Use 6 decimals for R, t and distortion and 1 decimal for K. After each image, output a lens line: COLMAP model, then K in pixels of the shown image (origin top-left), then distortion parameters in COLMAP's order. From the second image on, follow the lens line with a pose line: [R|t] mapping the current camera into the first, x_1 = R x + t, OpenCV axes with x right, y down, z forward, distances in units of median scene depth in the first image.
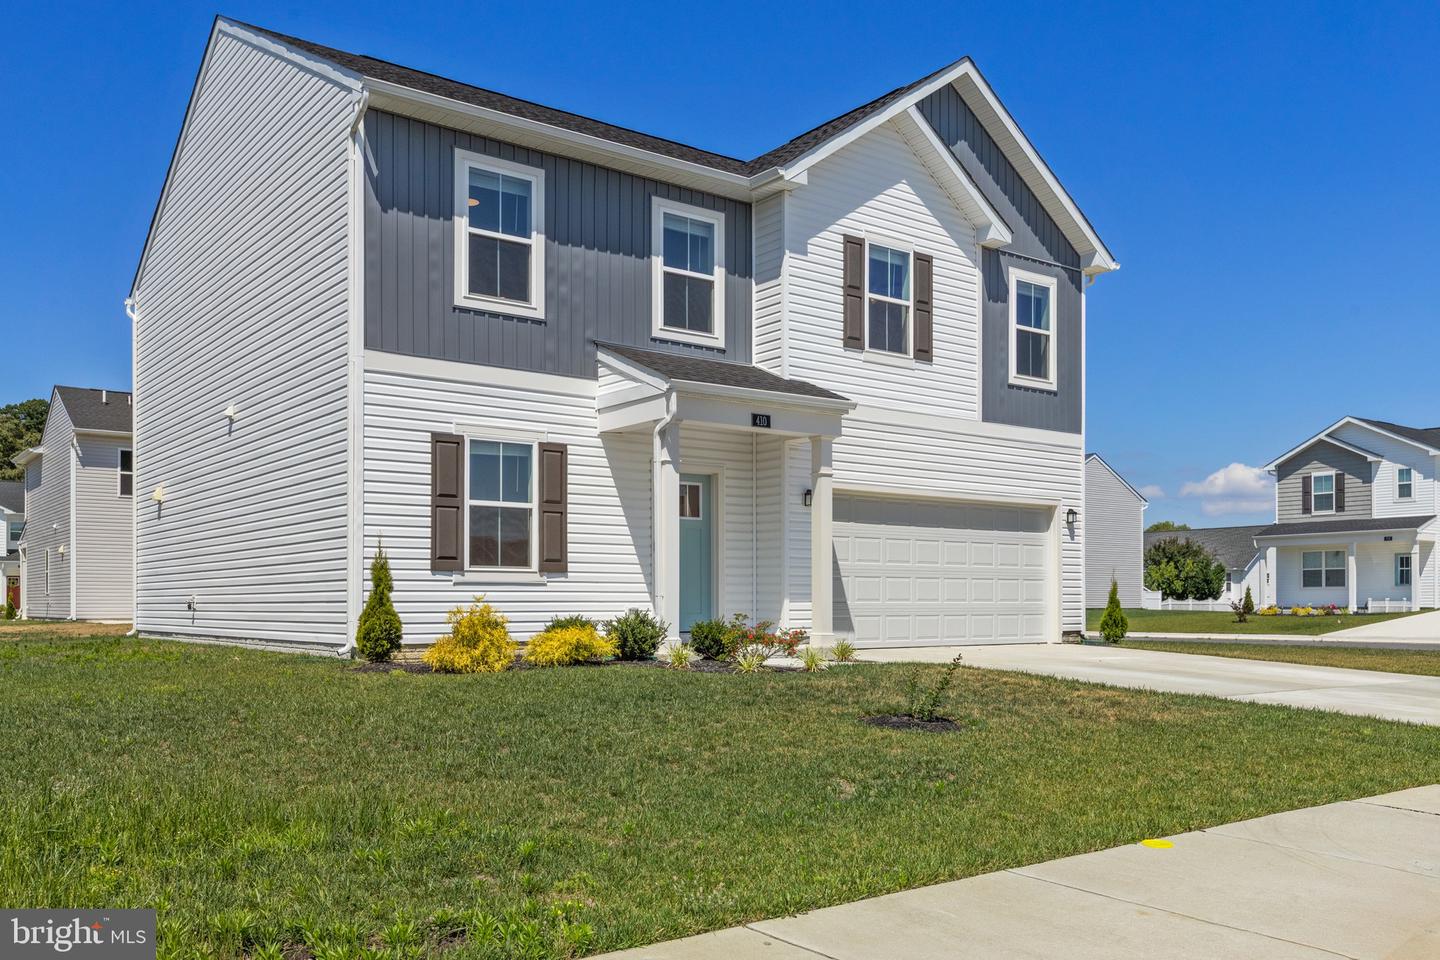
lens RADIAL K [[1225.6, 0, 720.3], [0, 1225.6, 599.1], [0, 0, 1]] dist [0.001515, -0.003741]
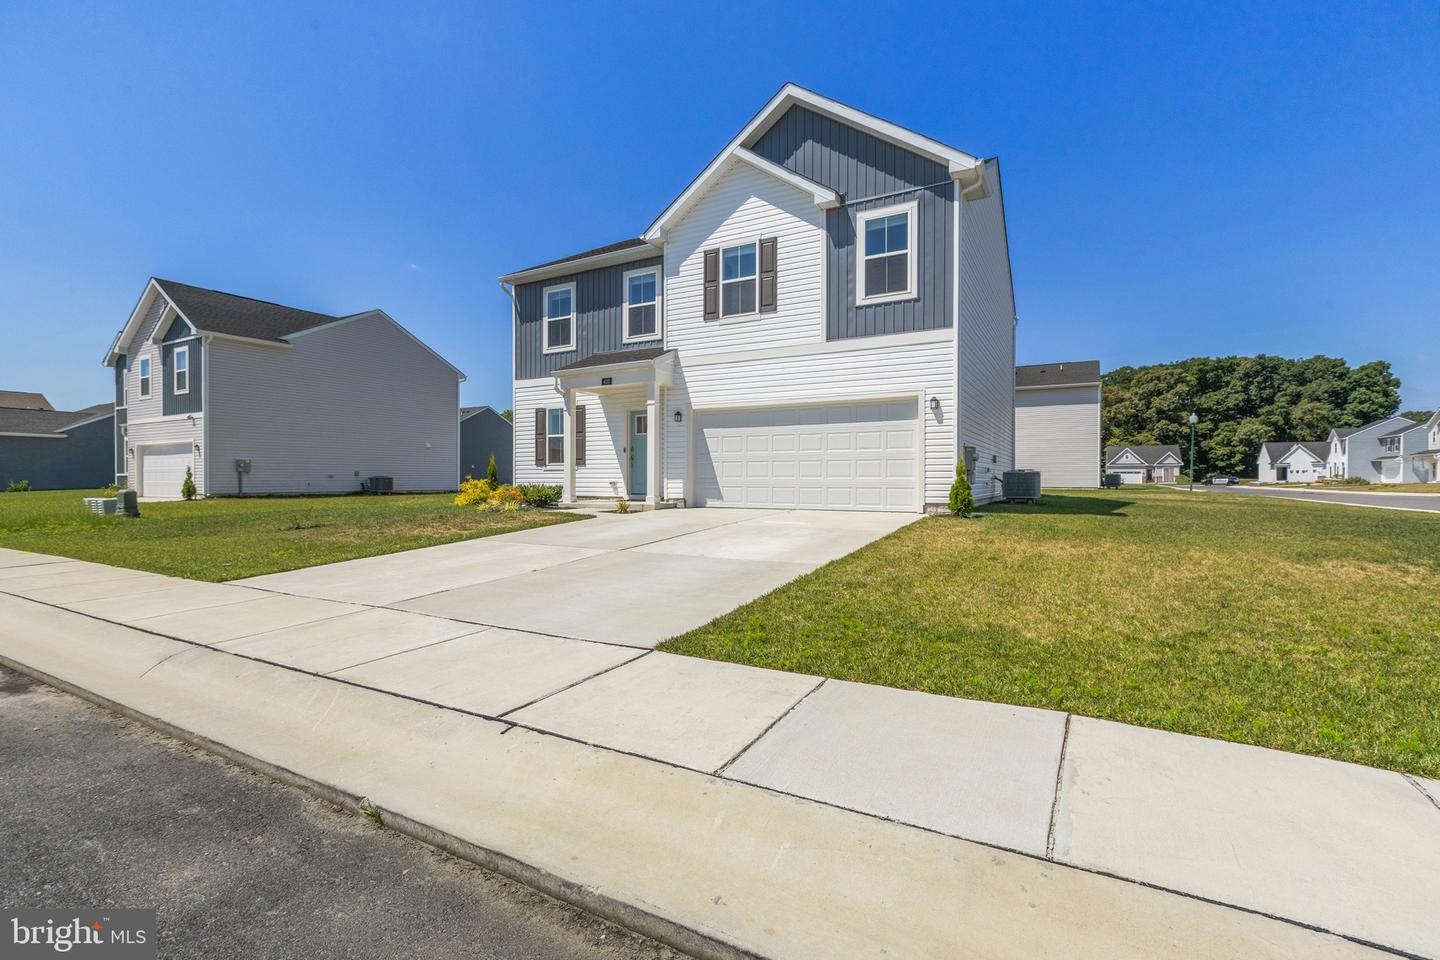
lens RADIAL K [[628.8, 0, 720.0], [0, 628.8, 480.0], [0, 0, 1]] dist [0.000015, 0.000140]
pose [[0.407145, 0.001717, -0.913362, 0.891526], [0.002788, 0.999991, 0.003123, 0.002335], [0.913359, -0.003818, 0.407137, 0.697054]]
